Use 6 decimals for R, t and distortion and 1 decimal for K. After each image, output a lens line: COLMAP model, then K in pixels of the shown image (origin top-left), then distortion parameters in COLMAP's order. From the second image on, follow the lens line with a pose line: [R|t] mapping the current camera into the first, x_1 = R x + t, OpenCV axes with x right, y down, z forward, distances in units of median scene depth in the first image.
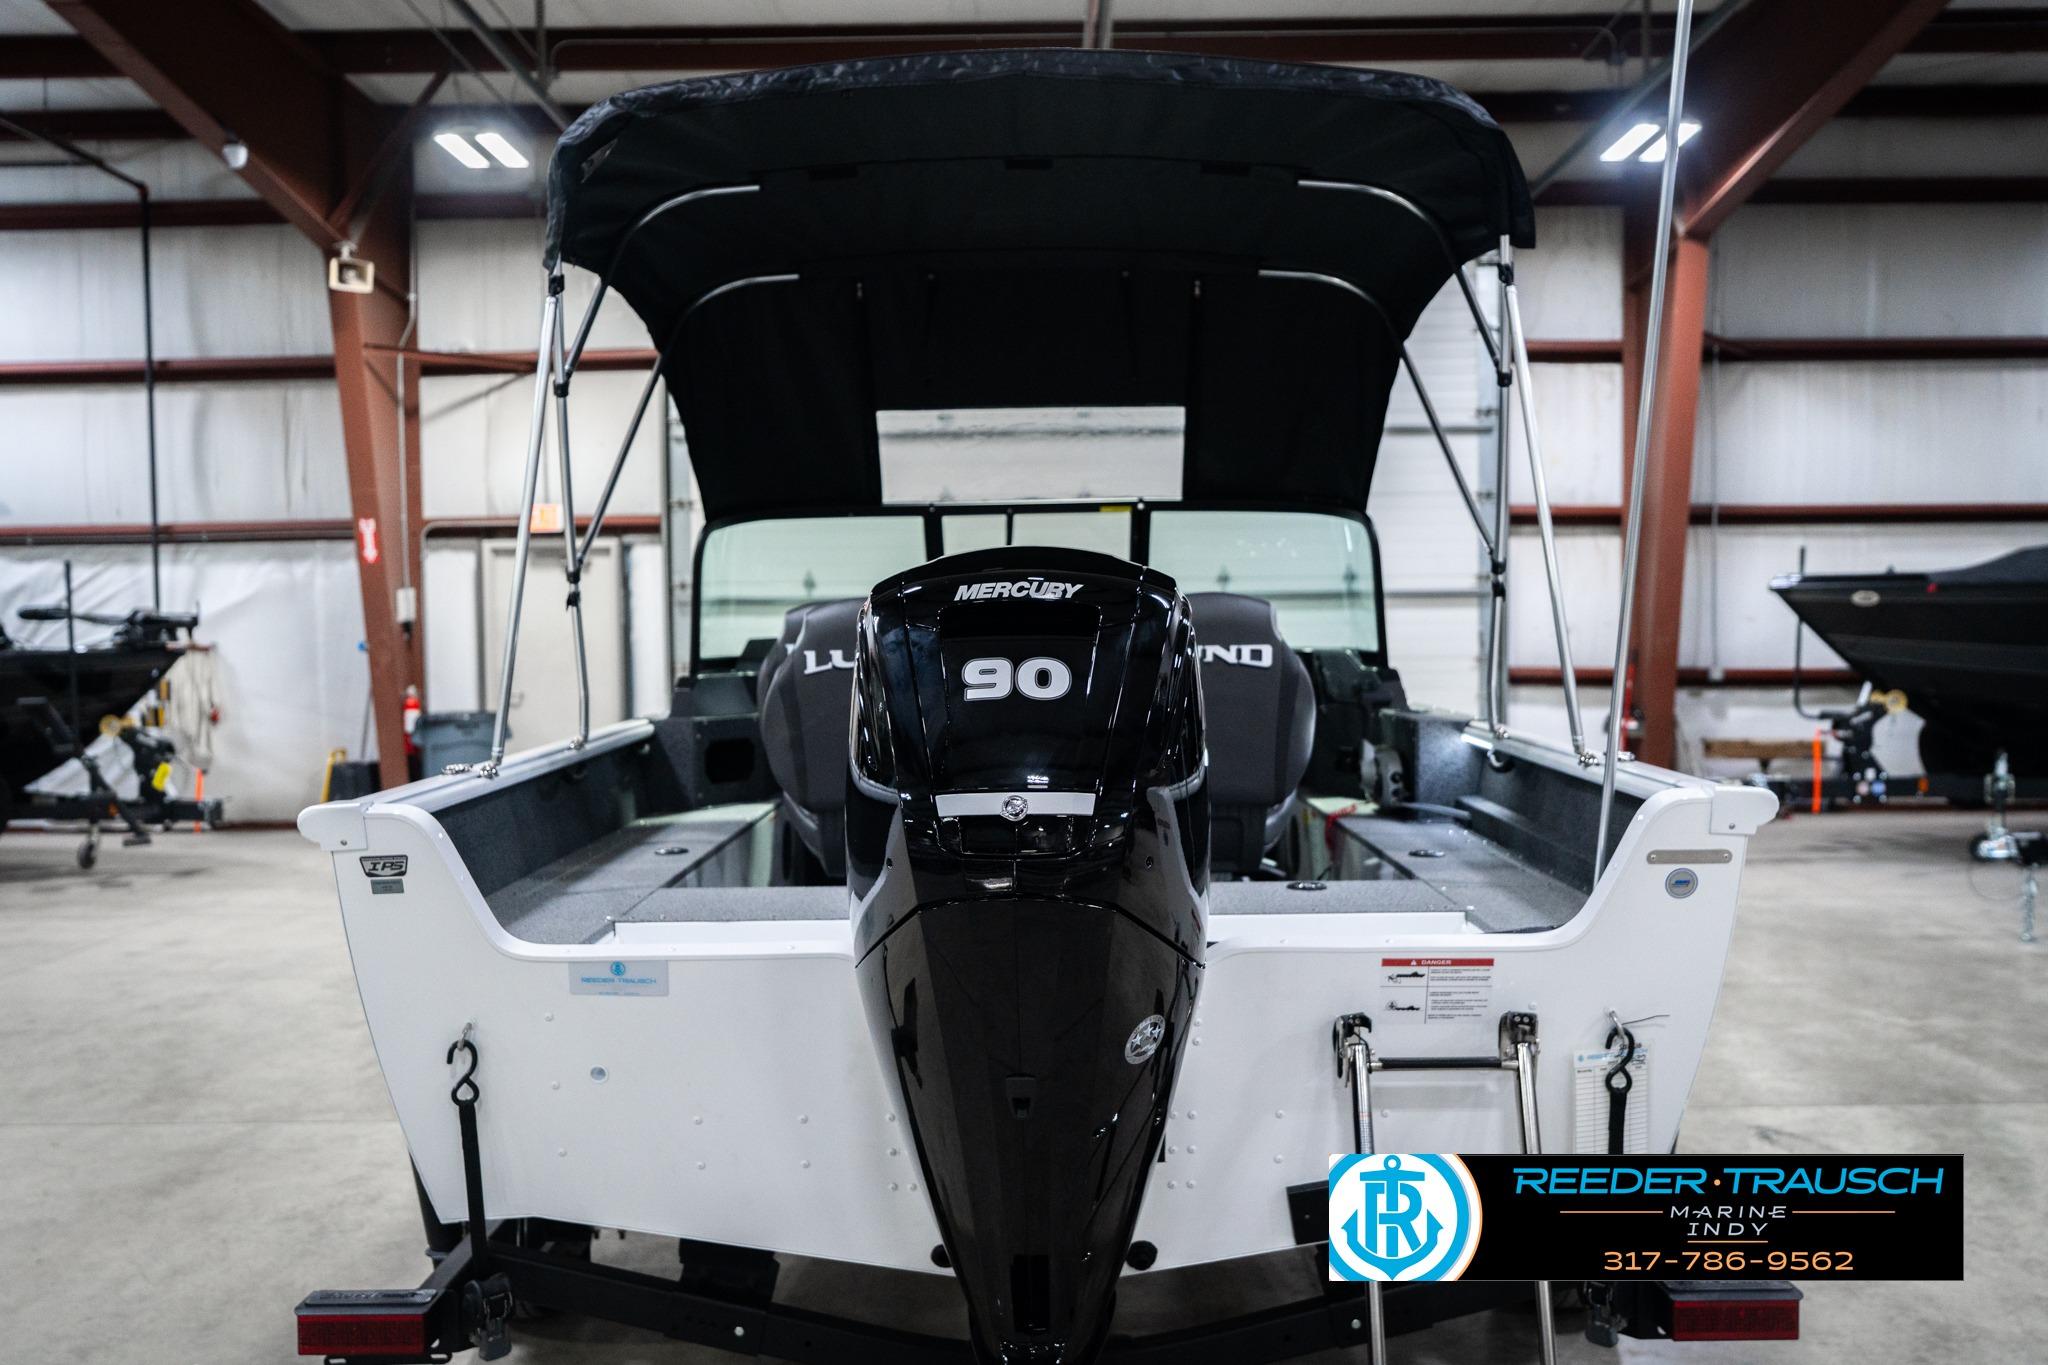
lens RADIAL K [[1688.5, 0, 1024.0], [0, 1688.5, 682.5], [0, 0, 1]] dist [-0.001162, 0.001538]
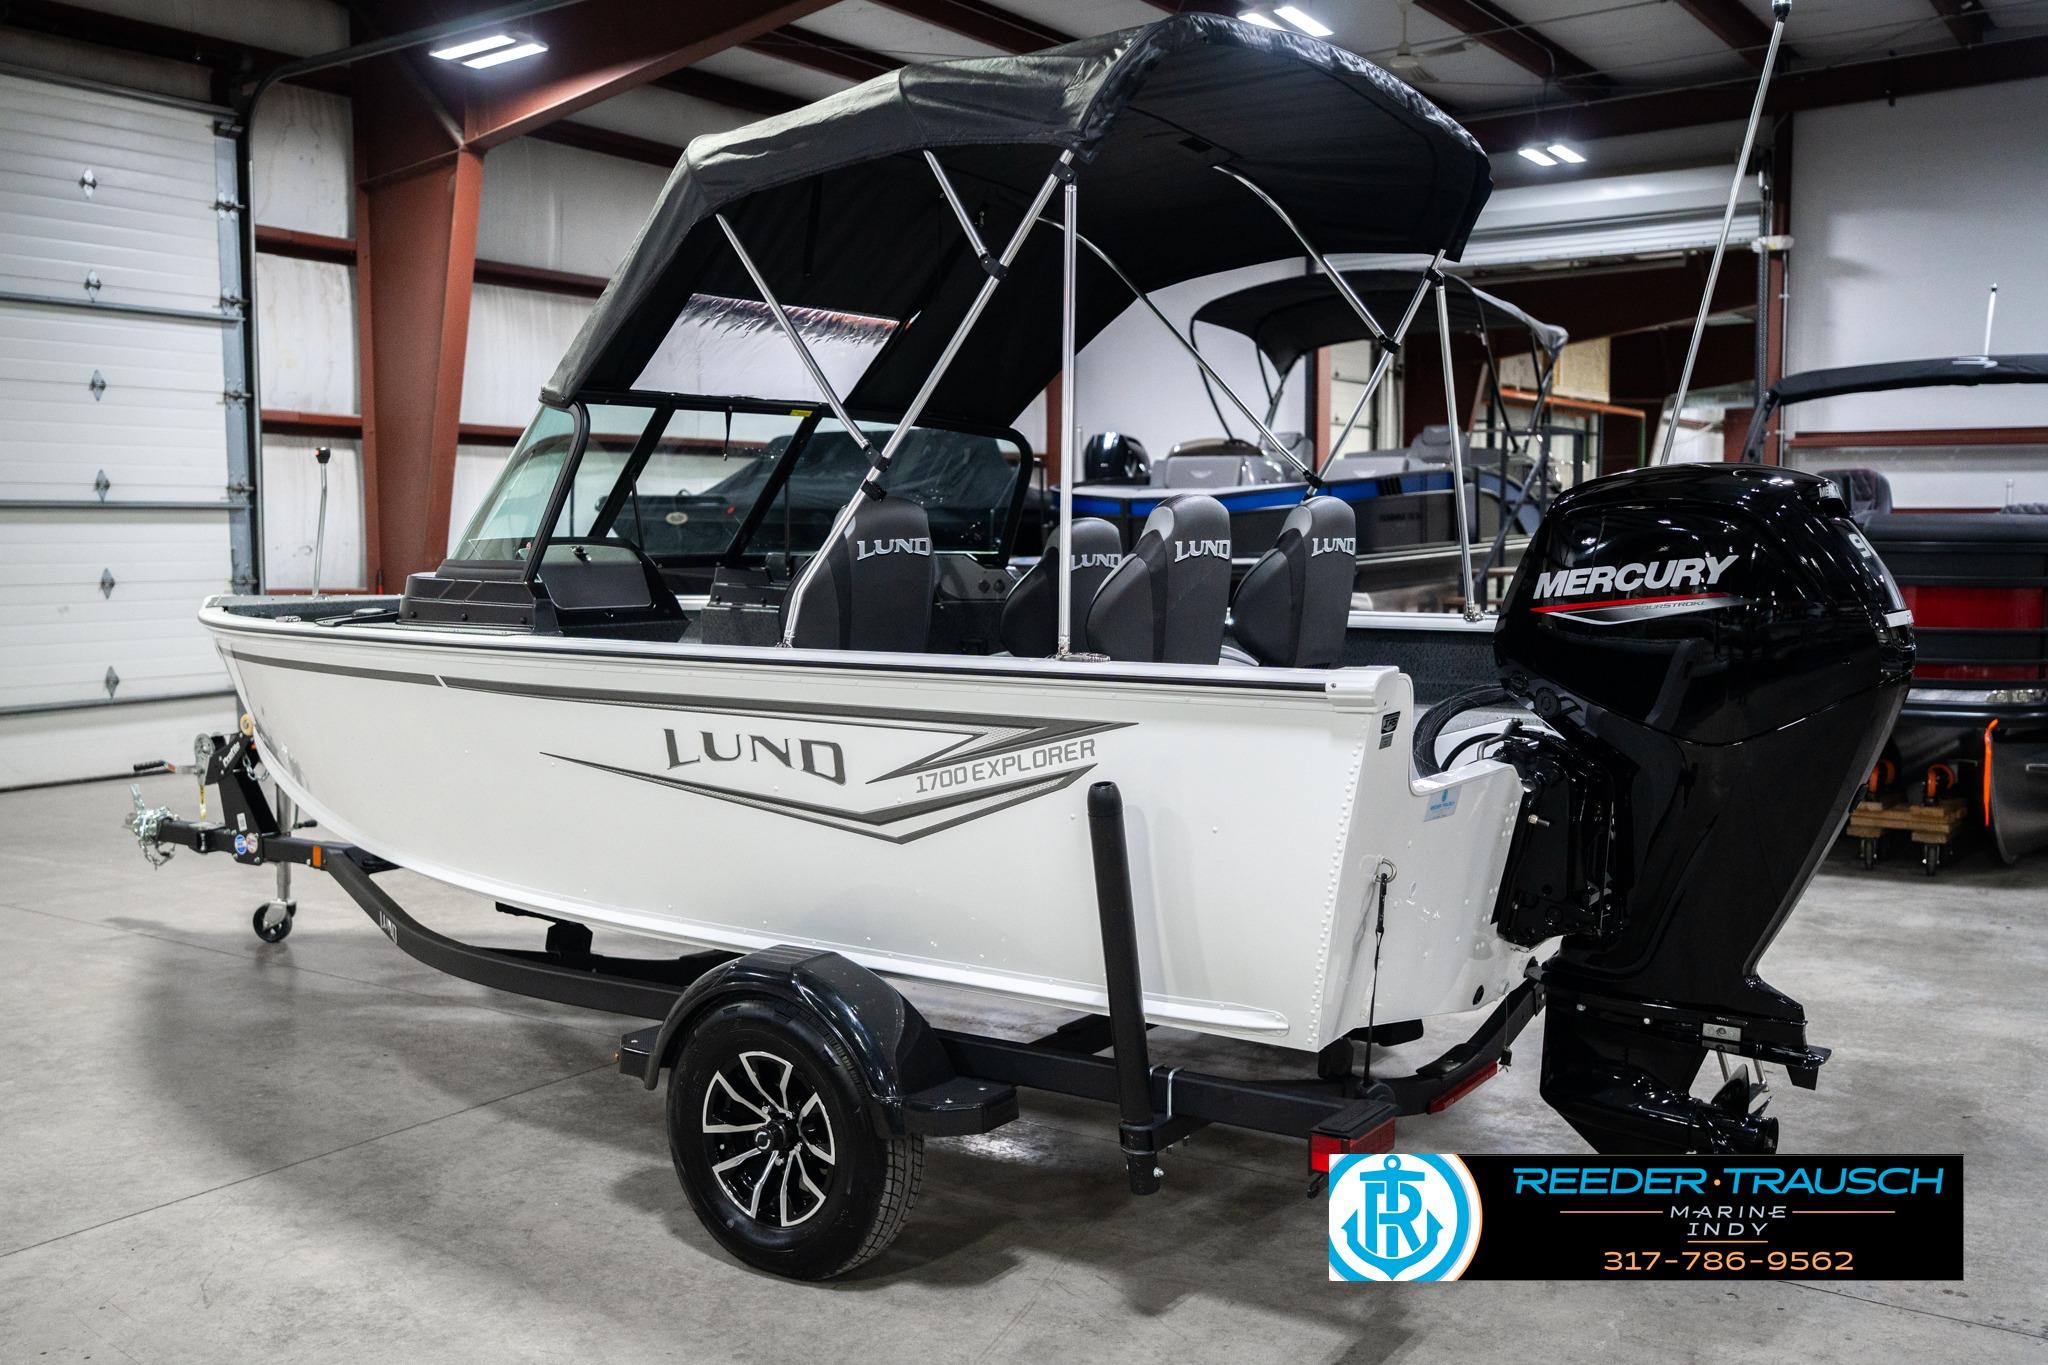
lens RADIAL K [[1875.1, 0, 1039.2], [0, 1875.1, 685.4], [0, 0, 1]] dist [-0.001982, -0.004273]
pose [[0.560365, -0.058282, 0.826193, -0.310715], [0.029149, 0.998291, 0.050652, 0.002851], [-0.827733, -0.004301, 0.561106, 0.099146]]
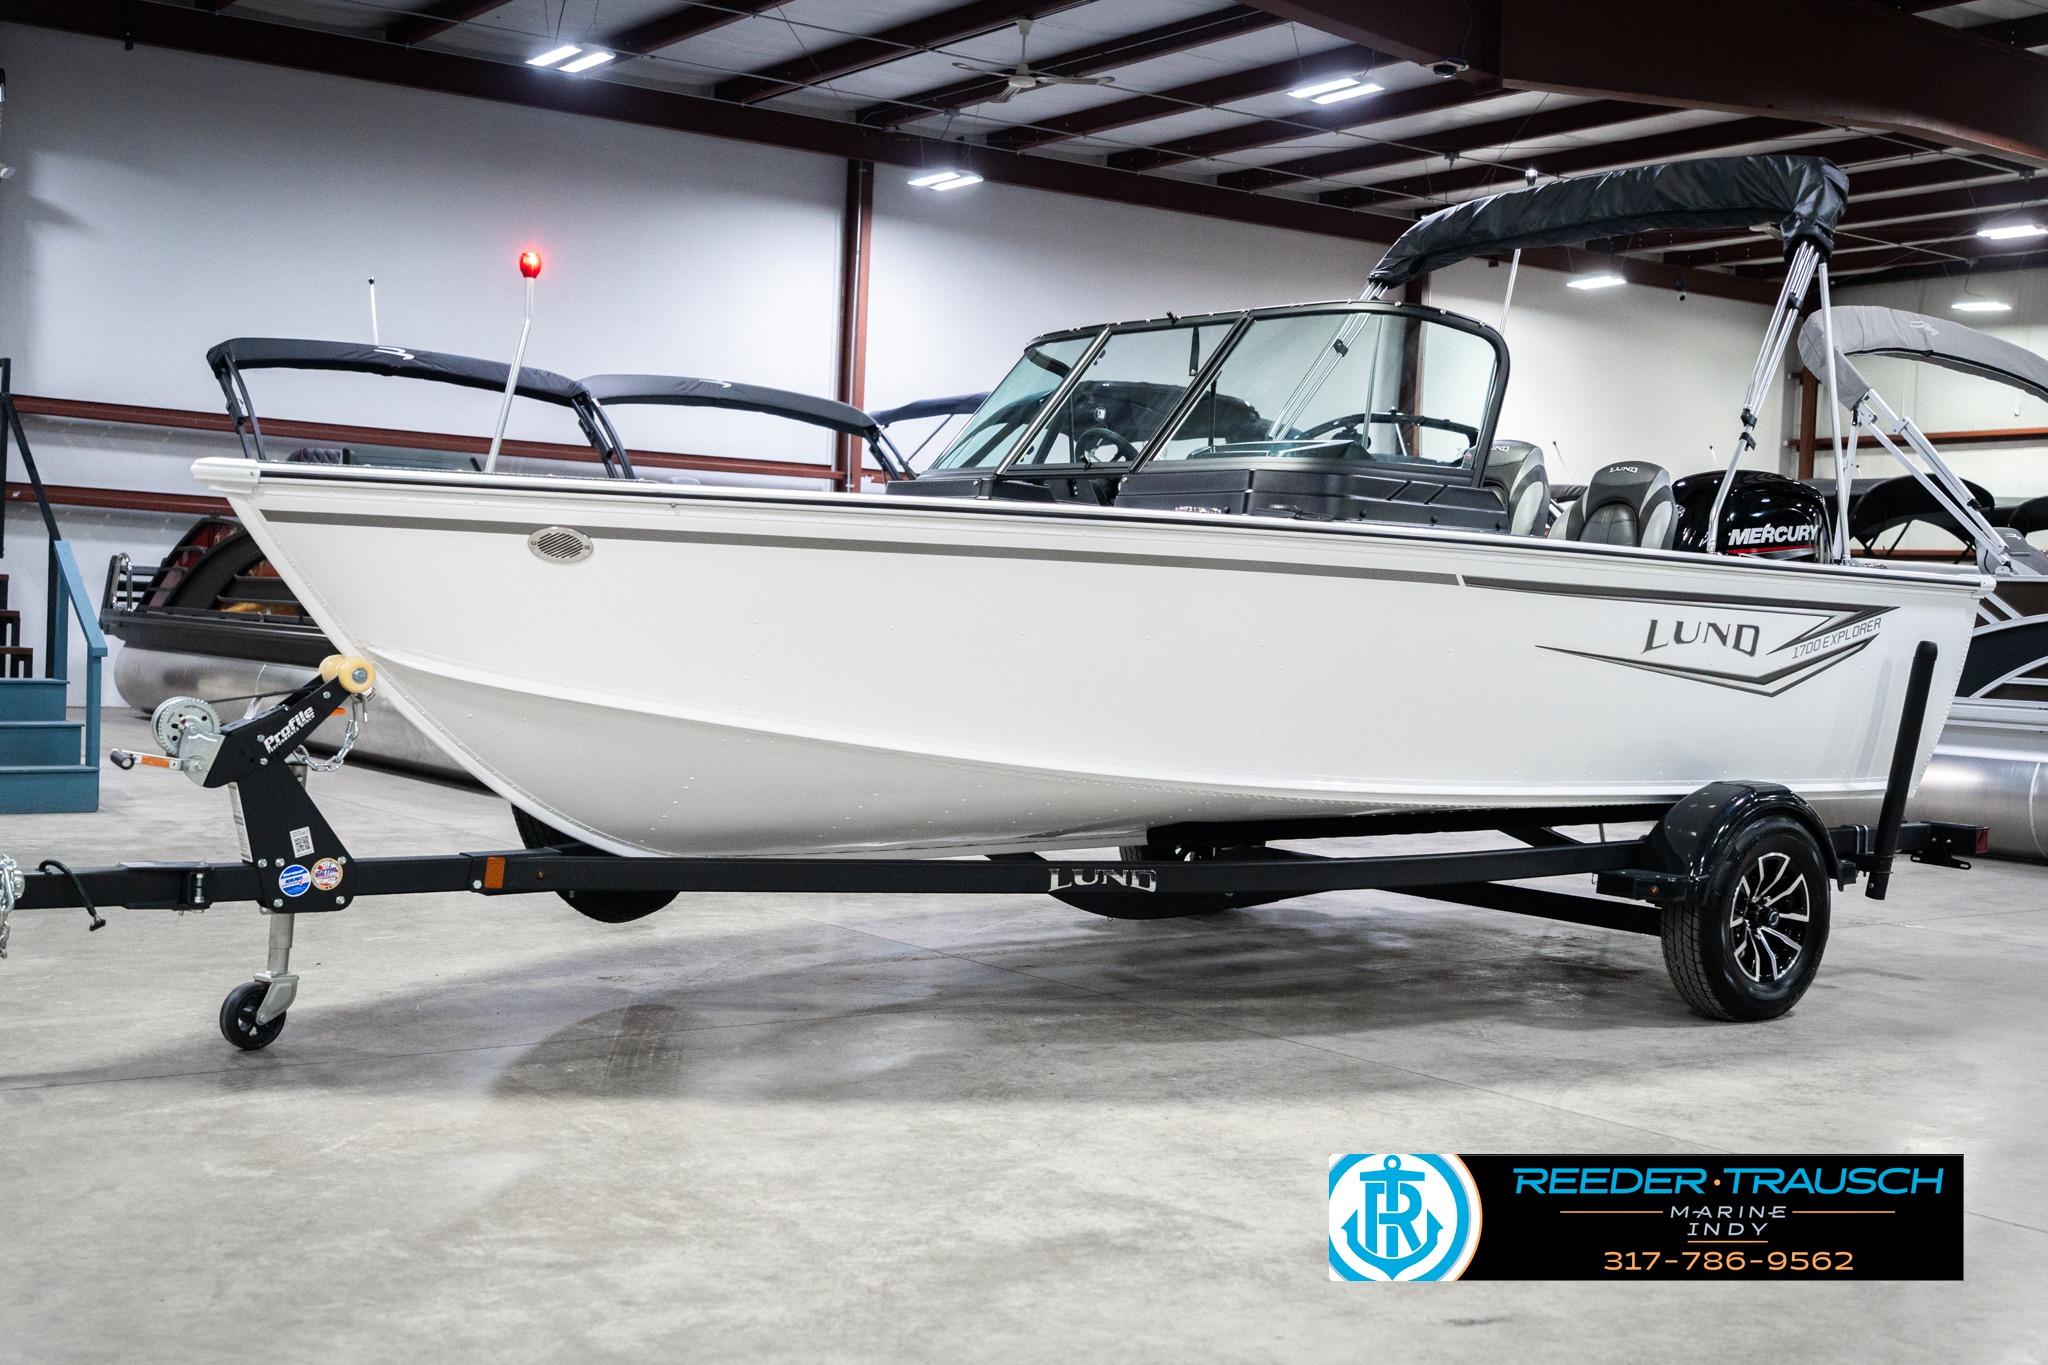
lens RADIAL K [[2228.6, 0, 1066.8], [0, 2228.6, 687.0], [0, 0, 1]] dist [-0.006659, -0.000362]
pose [[-0.610830, -0.041054, 0.790697, -0.376673], [-0.005047, 0.998836, 0.047961, 0.016901], [-0.791746, 0.025305, -0.610327, 0.711503]]
